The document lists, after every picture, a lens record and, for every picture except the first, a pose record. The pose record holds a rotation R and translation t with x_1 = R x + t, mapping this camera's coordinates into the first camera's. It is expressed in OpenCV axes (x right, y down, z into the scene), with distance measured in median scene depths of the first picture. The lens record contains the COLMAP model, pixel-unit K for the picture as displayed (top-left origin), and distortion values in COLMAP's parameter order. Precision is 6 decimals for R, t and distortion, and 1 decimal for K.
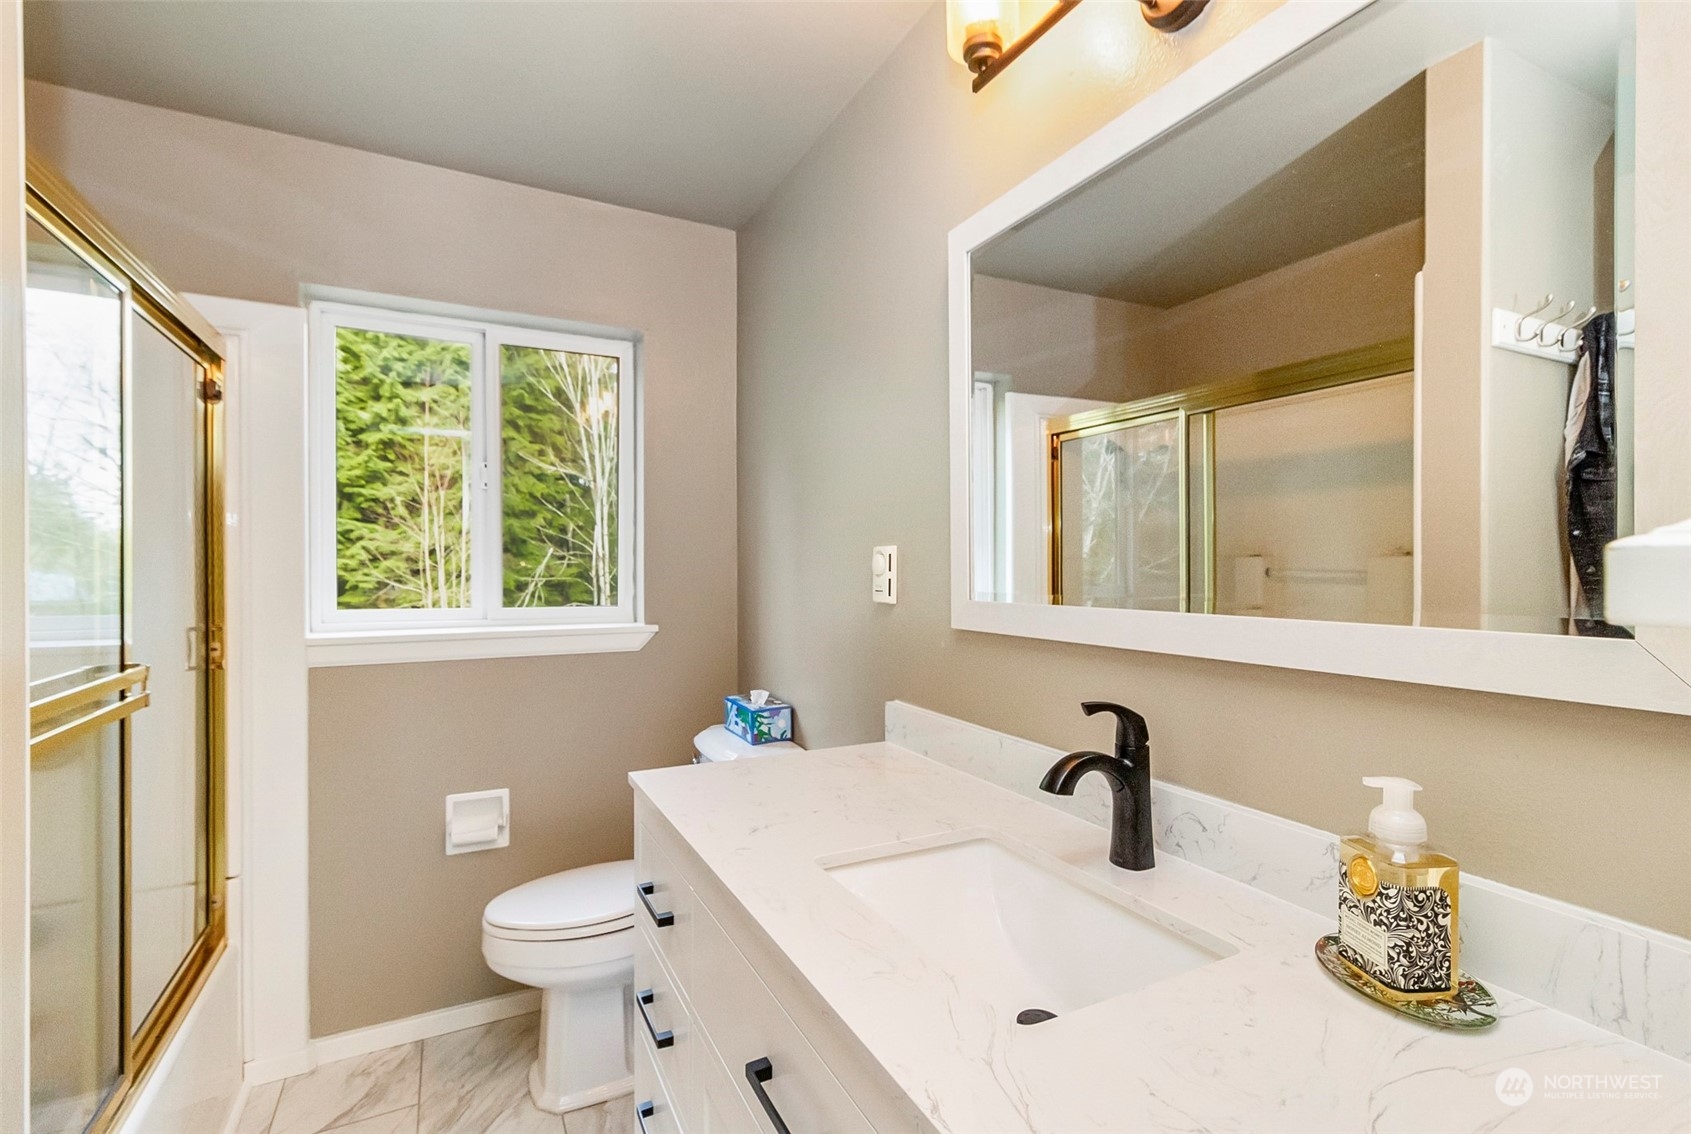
lens RADIAL K [[788.0, 0, 863.4], [0, 788.0, 571.2], [0, 0, 1]] dist [0.005265, -0.000963]
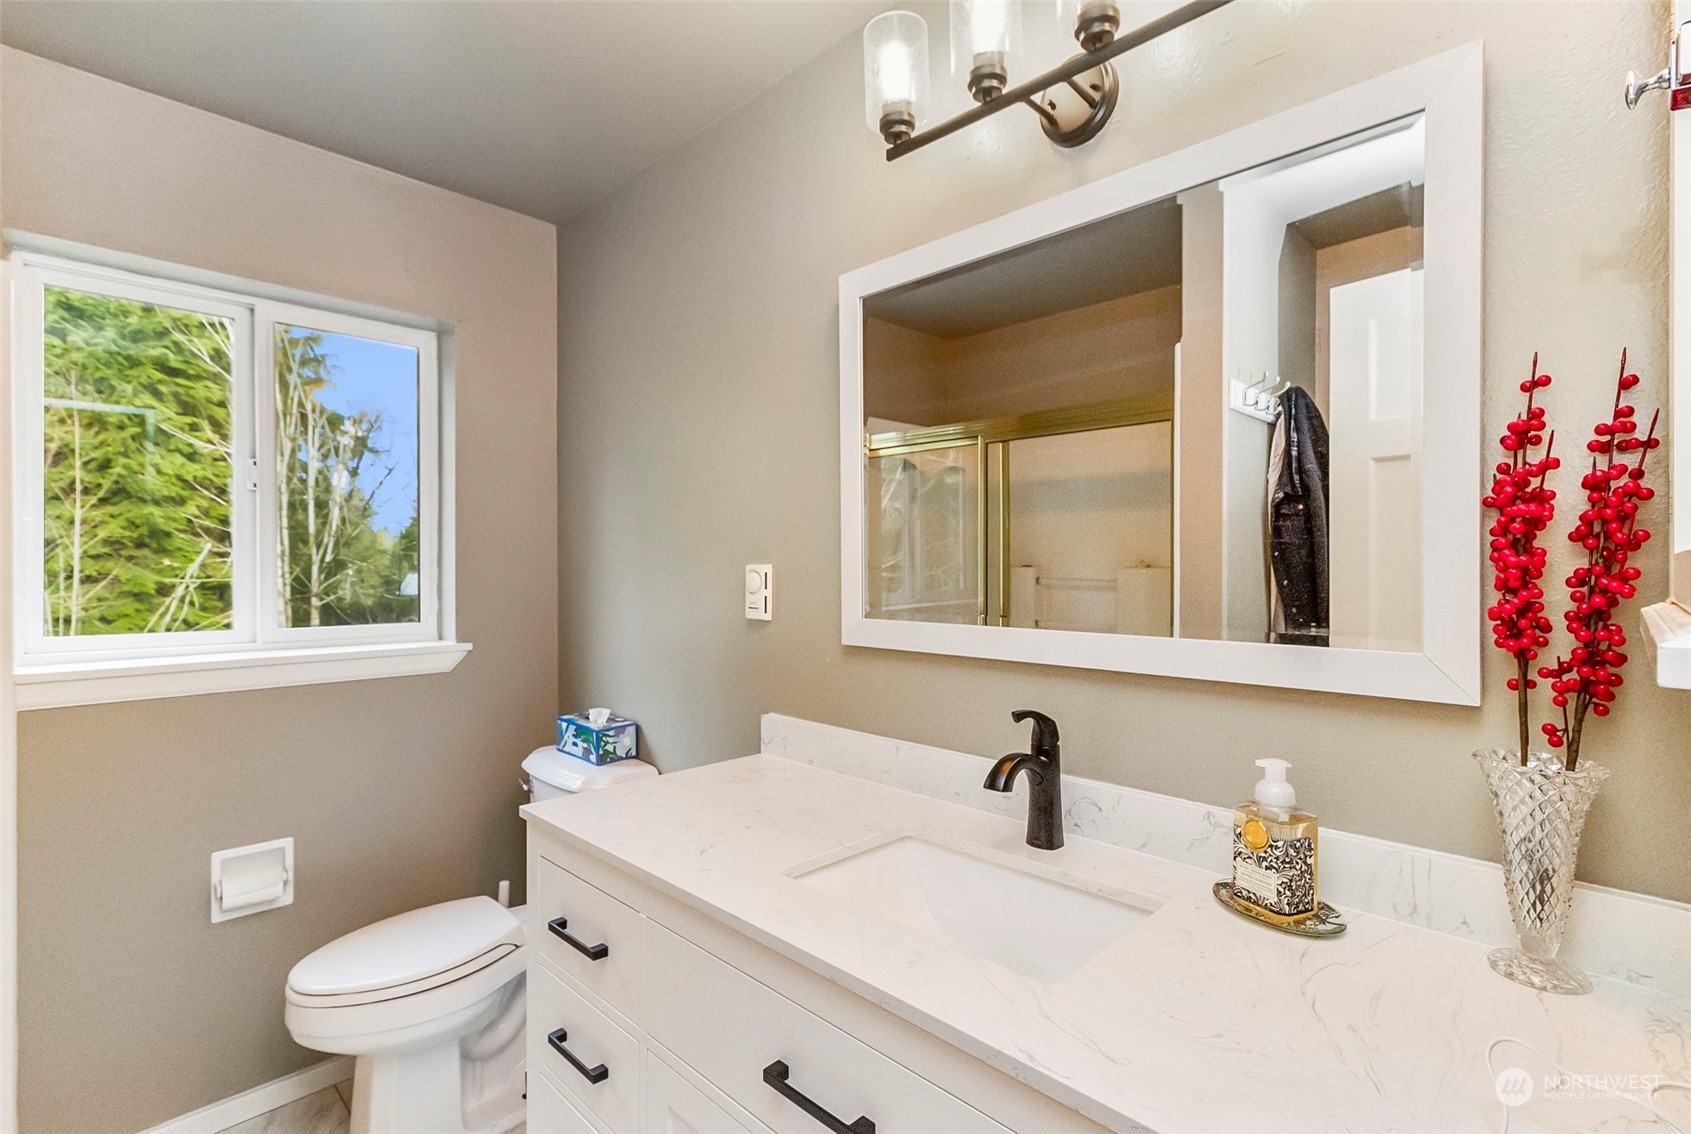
lens RADIAL K [[788.0, 0, 858.2], [0, 788.0, 571.9], [0, 0, 1]] dist [0.005265, -0.000963]
pose [[0.951847, -0.000398, 0.306574, -0.144456], [-0.000040, 0.999999, 0.001425, -0.020880], [-0.306574, -0.001368, 0.951846, -0.022744]]
